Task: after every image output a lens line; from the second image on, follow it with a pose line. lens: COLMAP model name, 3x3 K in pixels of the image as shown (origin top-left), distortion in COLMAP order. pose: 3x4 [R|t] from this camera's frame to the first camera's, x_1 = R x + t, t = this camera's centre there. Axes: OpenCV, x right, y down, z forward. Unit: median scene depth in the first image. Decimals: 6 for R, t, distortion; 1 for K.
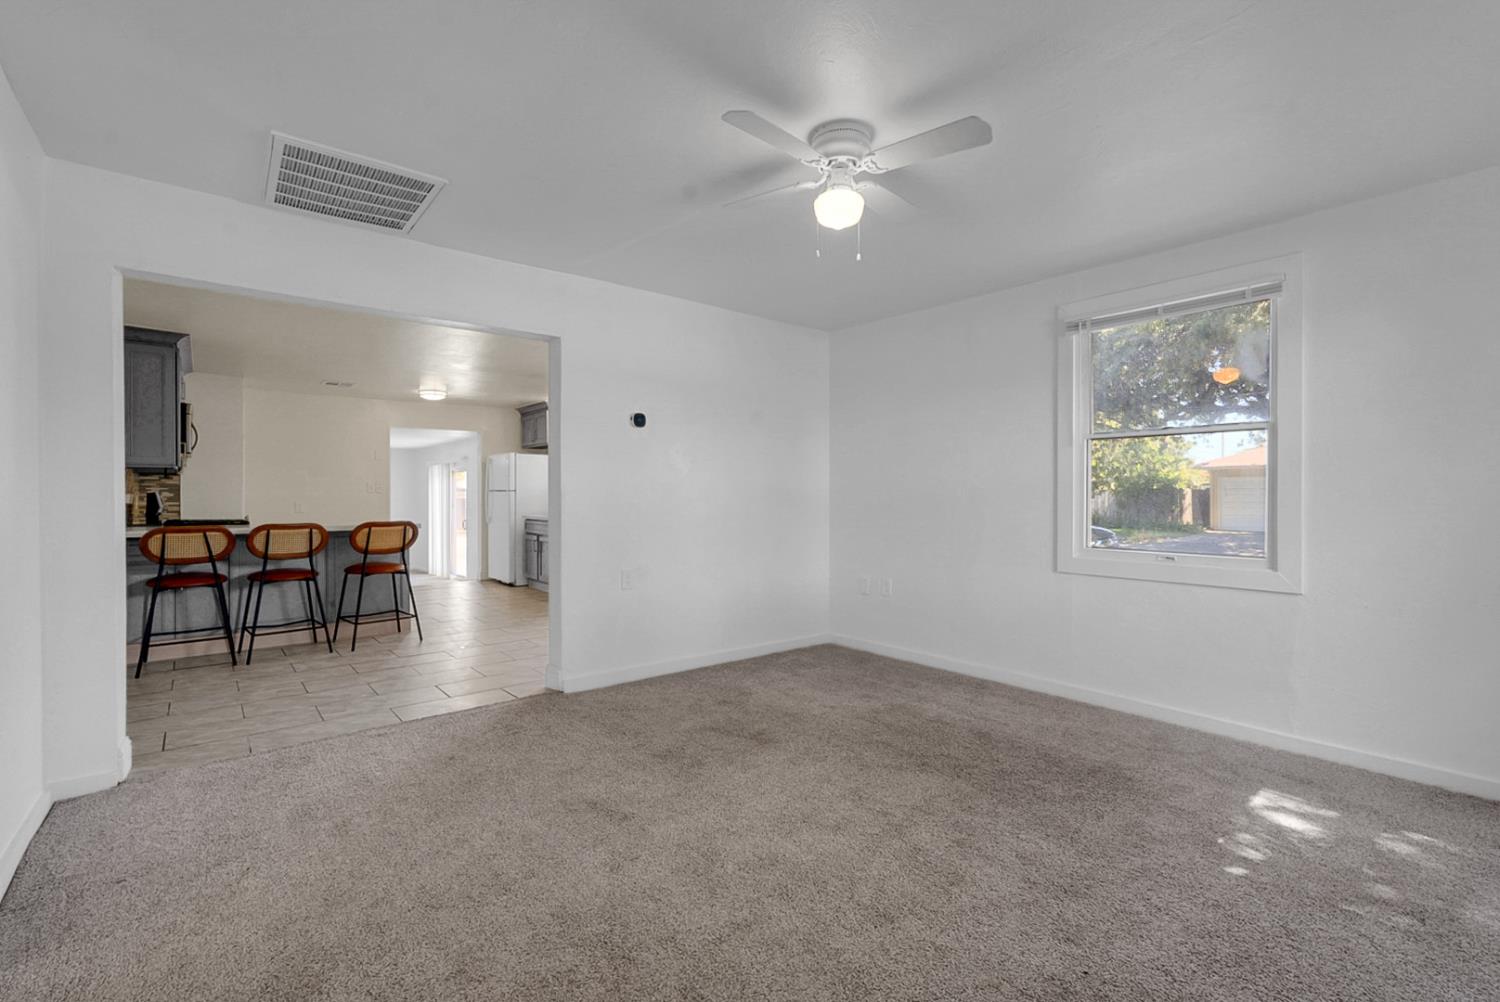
lens RADIAL K [[676.2, 0, 736.5], [0, 676.2, 501.0], [0, 0, 1]] dist [-0.014244, 0.001407]
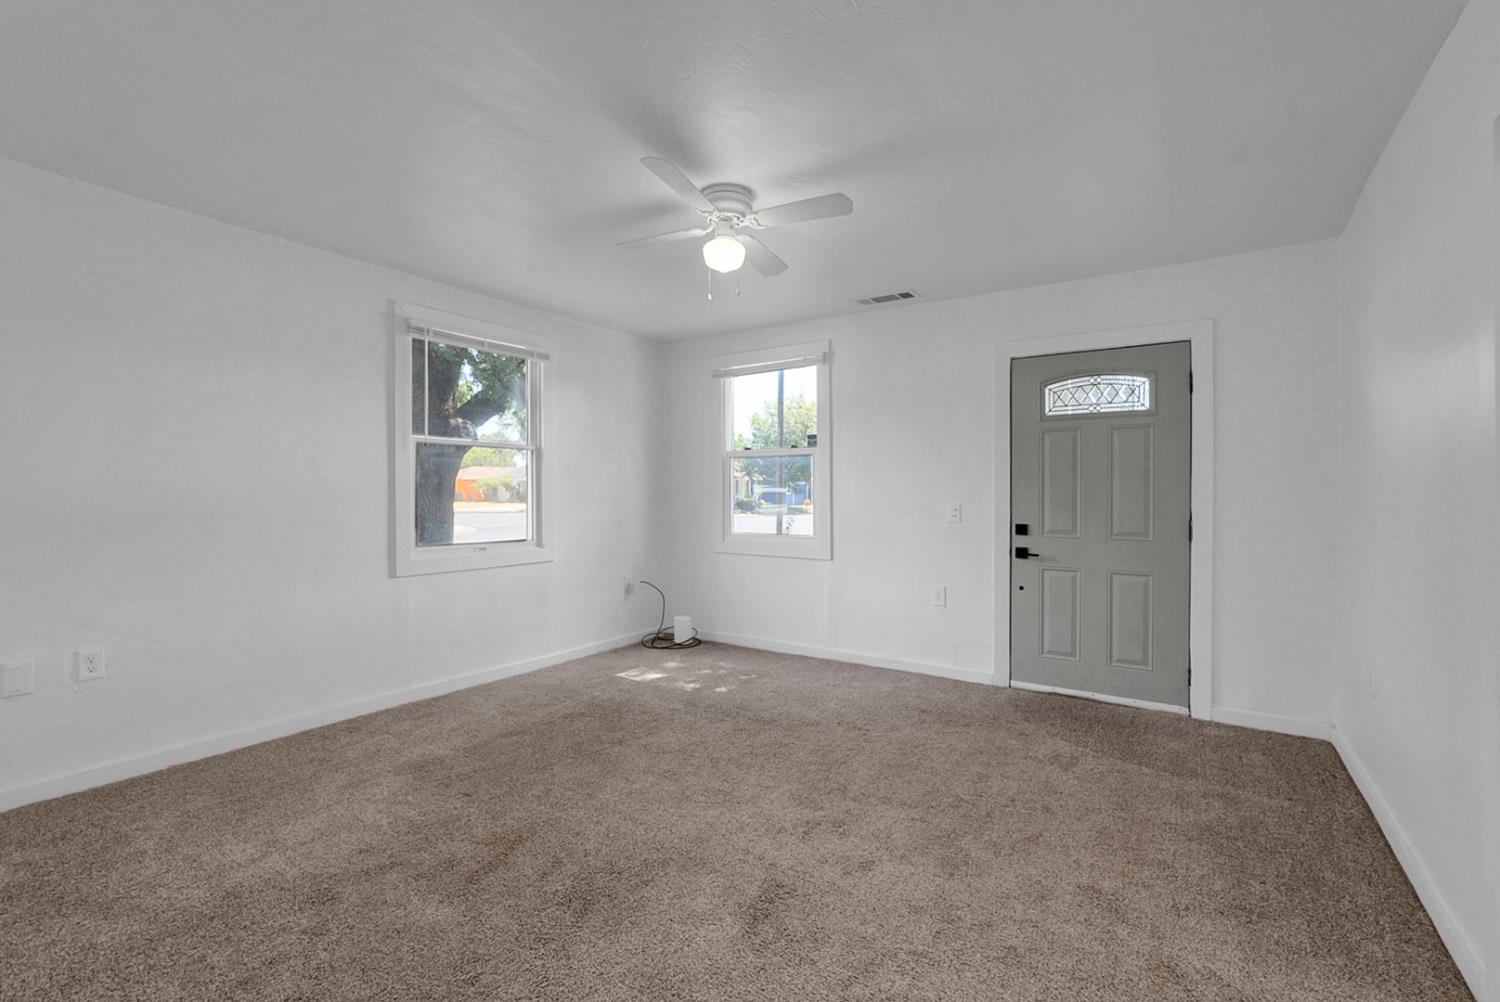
lens RADIAL K [[676.2, 0, 761.1], [0, 676.2, 495.4], [0, 0, 1]] dist [-0.014244, 0.001407]
pose [[-0.319065, -0.006251, 0.947712, -0.720832], [0.012830, 0.999858, 0.010914, -0.019655], [-0.947646, 0.015641, -0.318940, 0.967069]]
